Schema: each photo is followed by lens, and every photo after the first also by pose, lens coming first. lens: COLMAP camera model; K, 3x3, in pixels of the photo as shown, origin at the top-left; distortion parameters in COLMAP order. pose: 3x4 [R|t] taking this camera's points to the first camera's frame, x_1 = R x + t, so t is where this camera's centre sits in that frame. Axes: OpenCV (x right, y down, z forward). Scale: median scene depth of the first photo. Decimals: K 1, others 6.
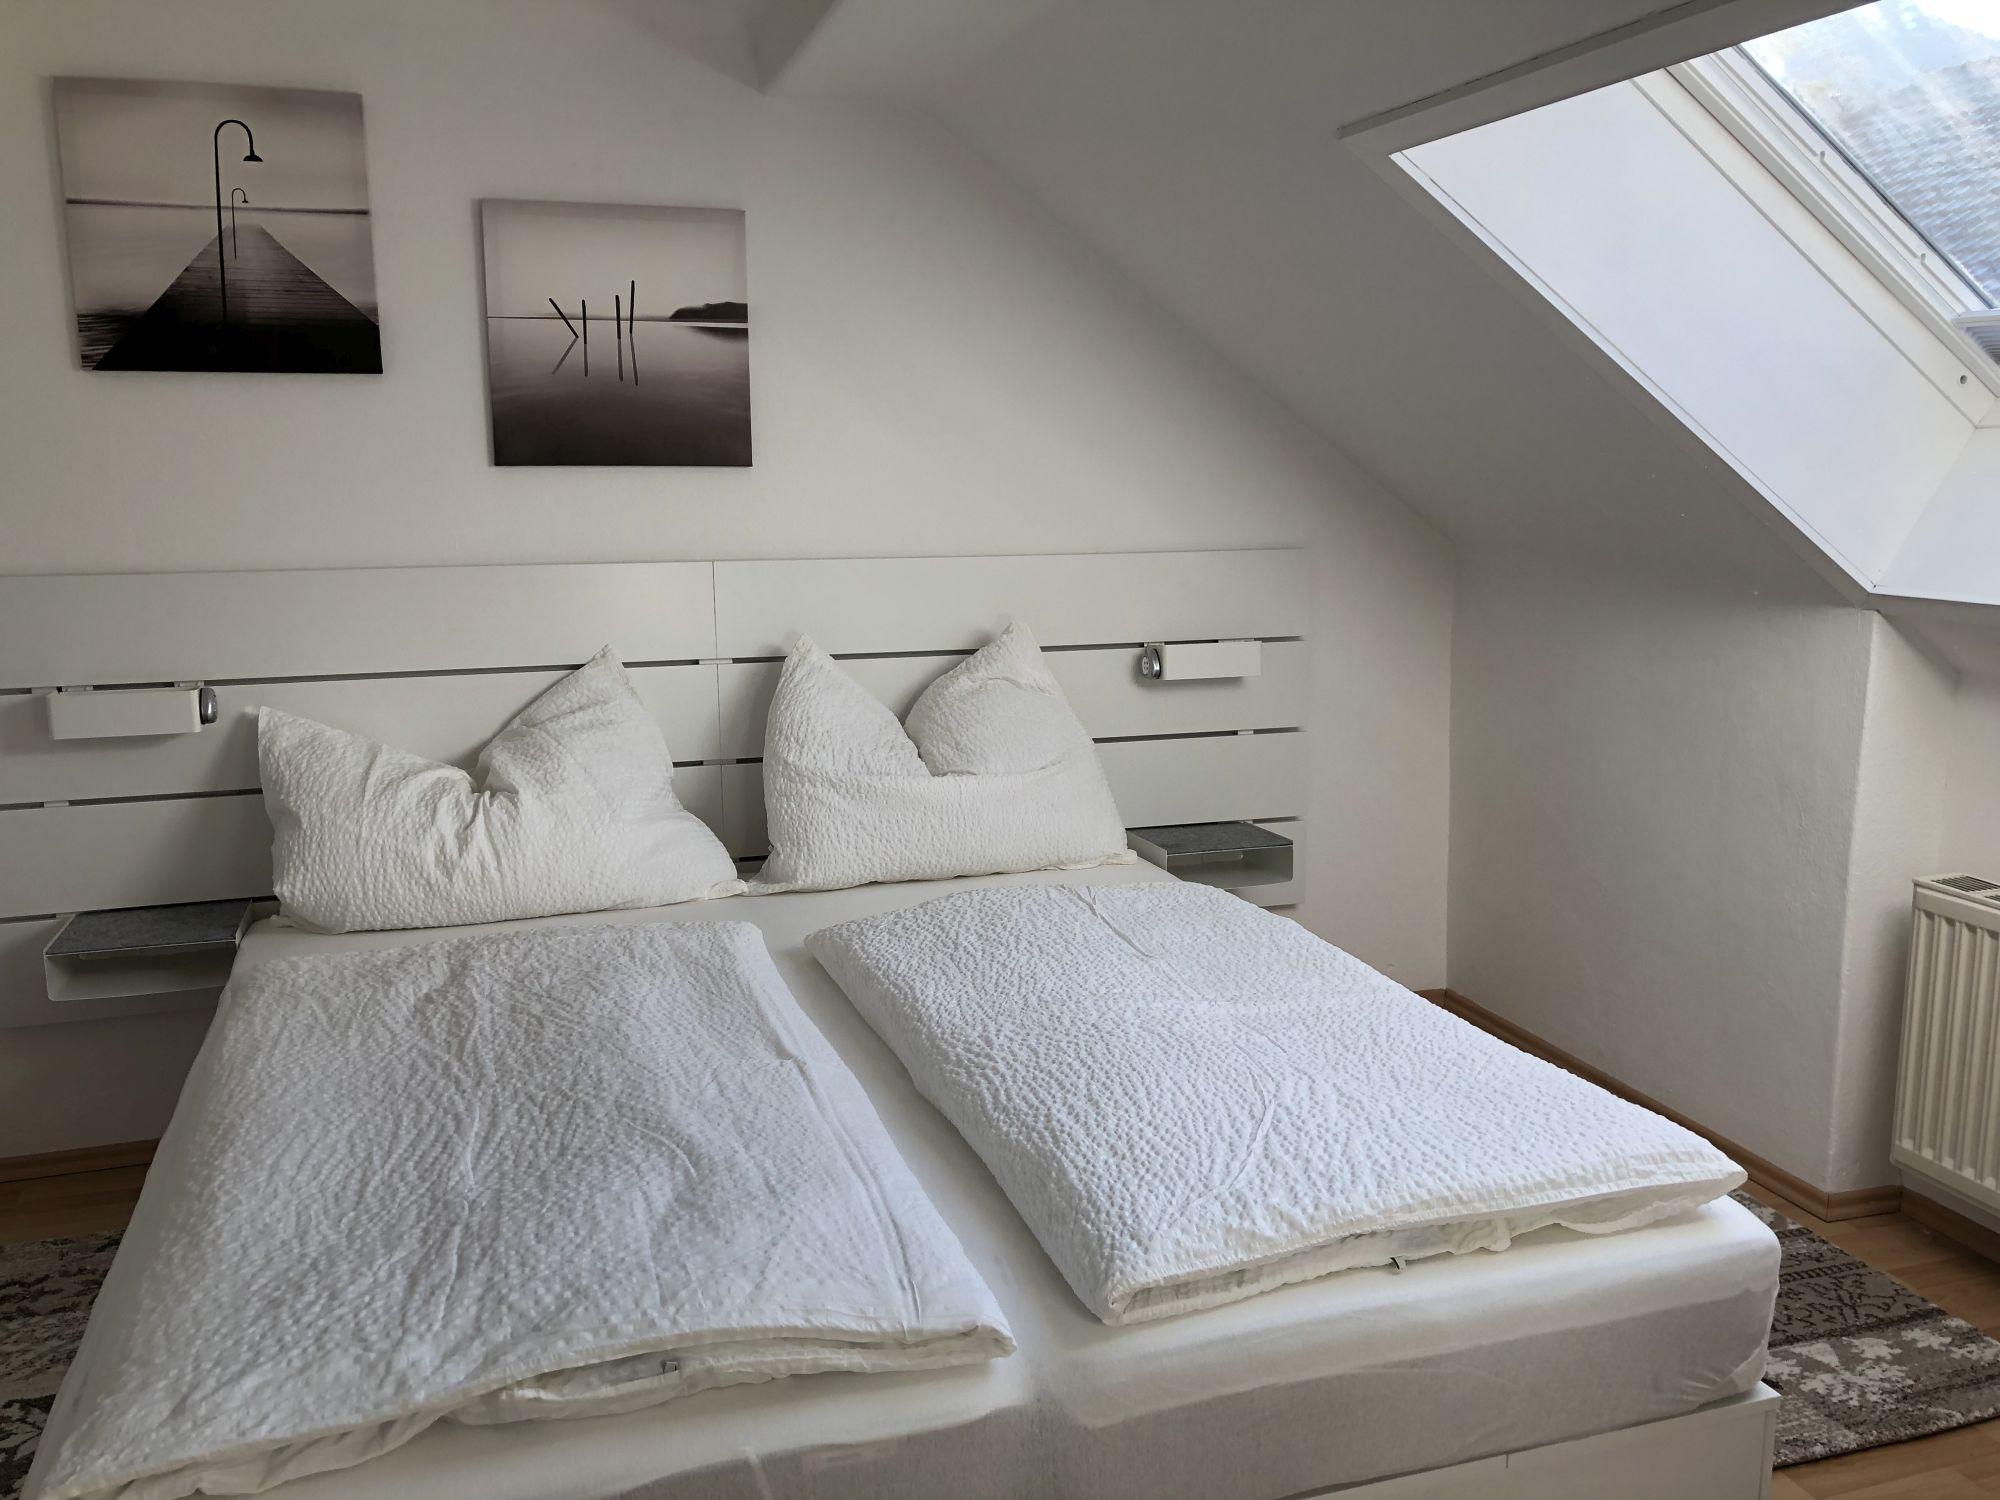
lens RADIAL K [[1649.6, 0, 999.2], [0, 1649.6, 748.7], [0, 0, 1]] dist [0.011676, -0.003600]
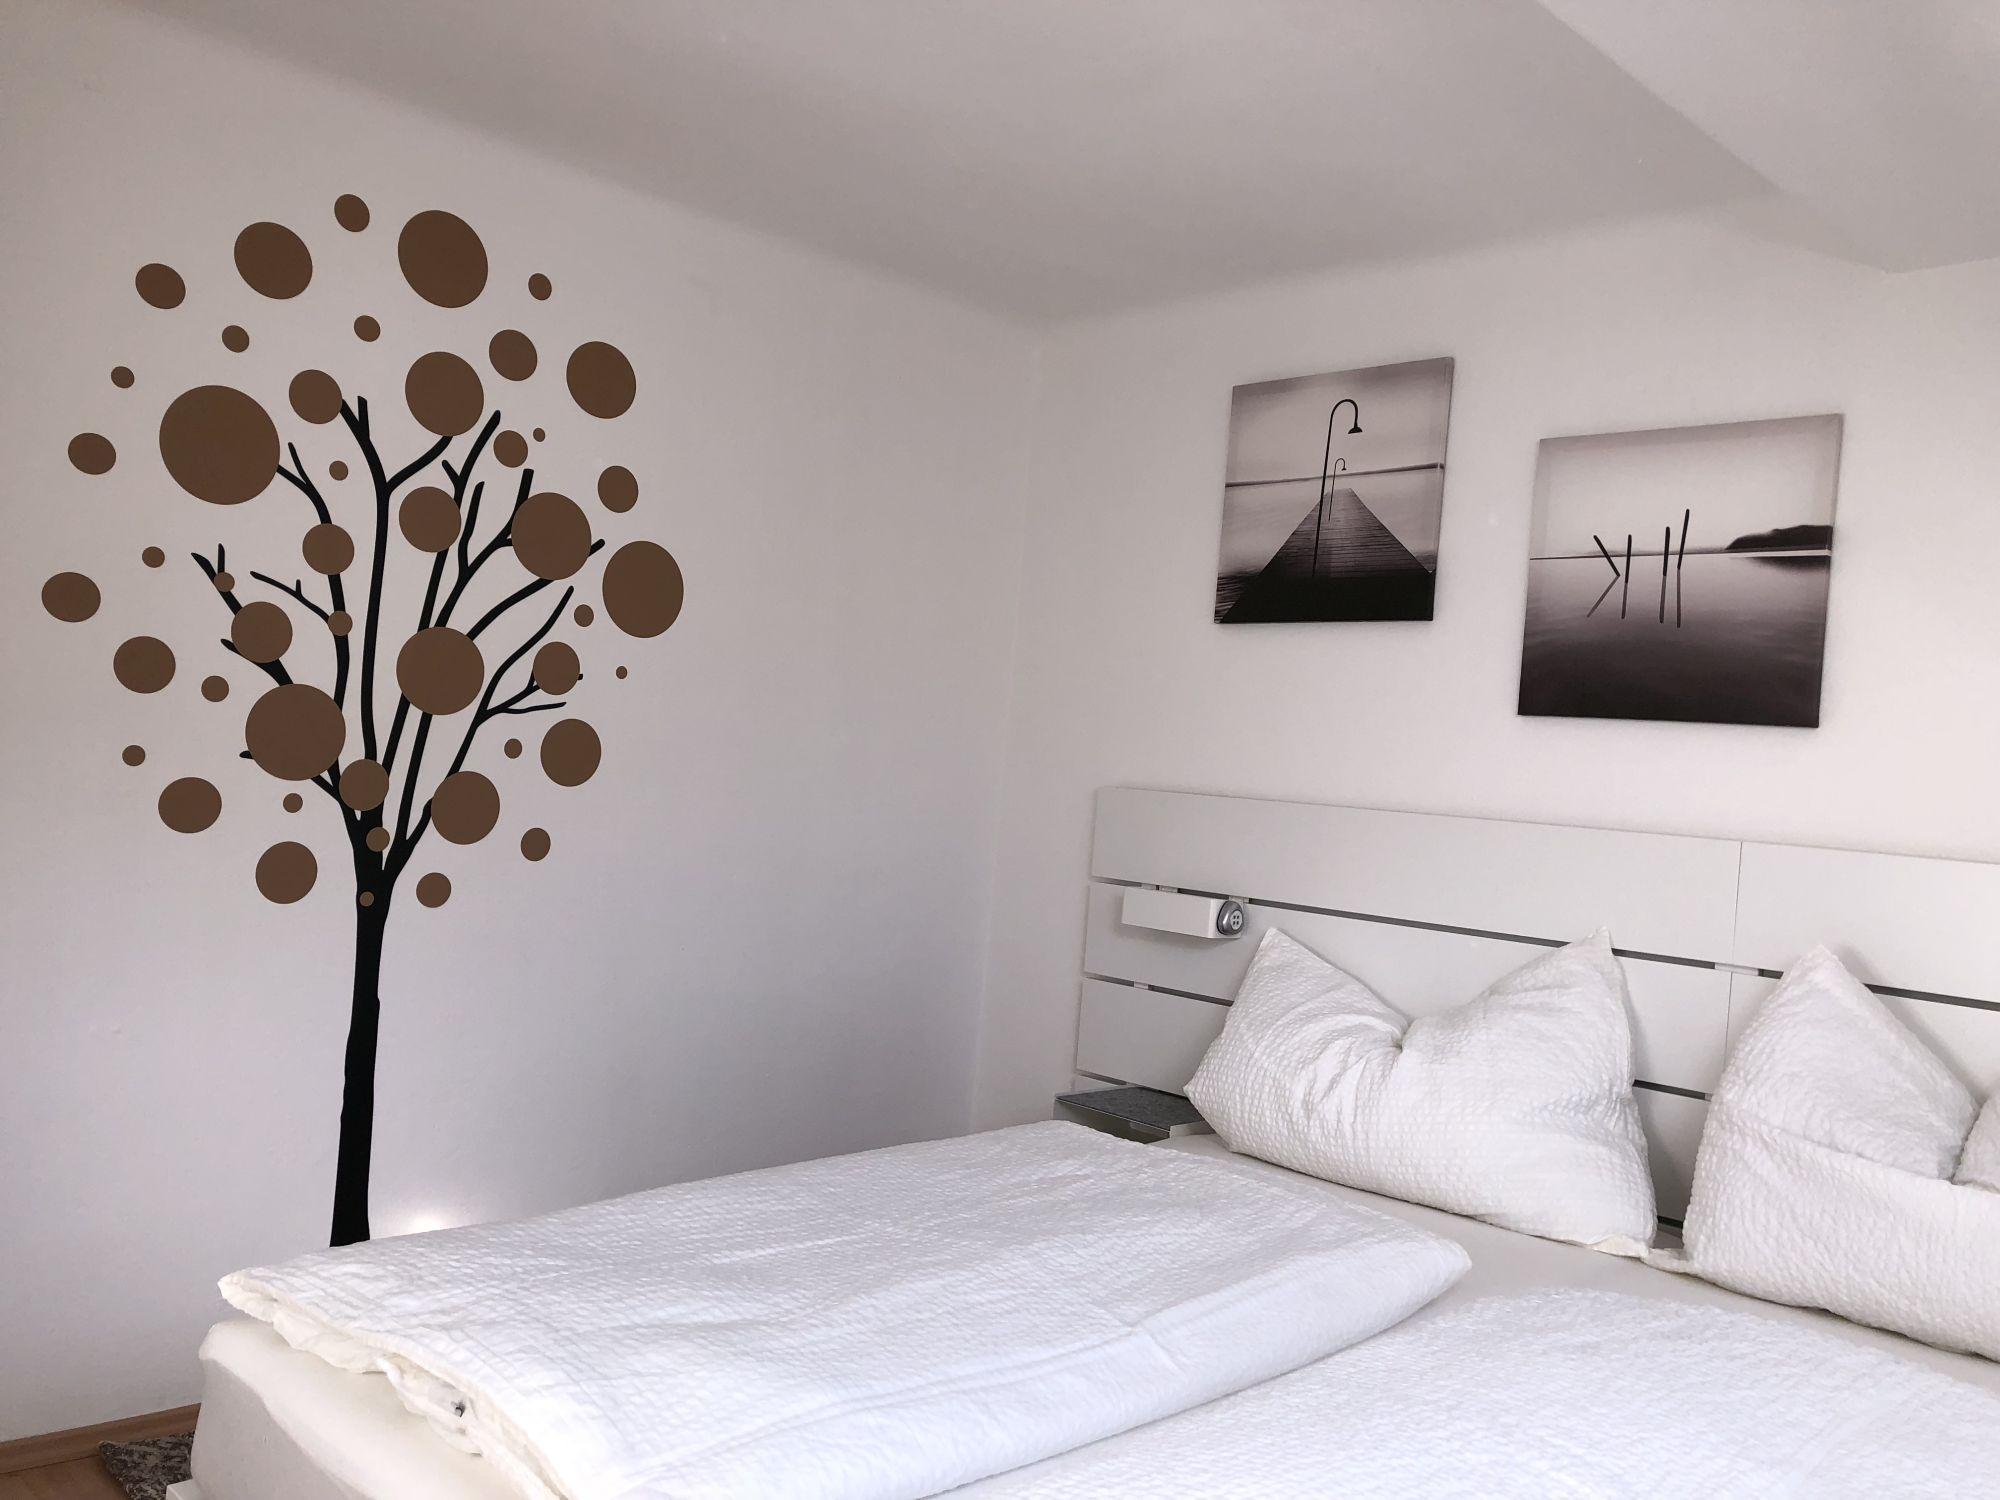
lens RADIAL K [[1649.6, 0, 996.5], [0, 1649.6, 746.8], [0, 0, 1]] dist [0.011676, -0.003600]
pose [[0.437149, 0.028077, -0.898951, 0.408491], [-0.236244, 0.968000, -0.084649, -0.006613], [0.867807, 0.249376, 0.429793, 0.361365]]
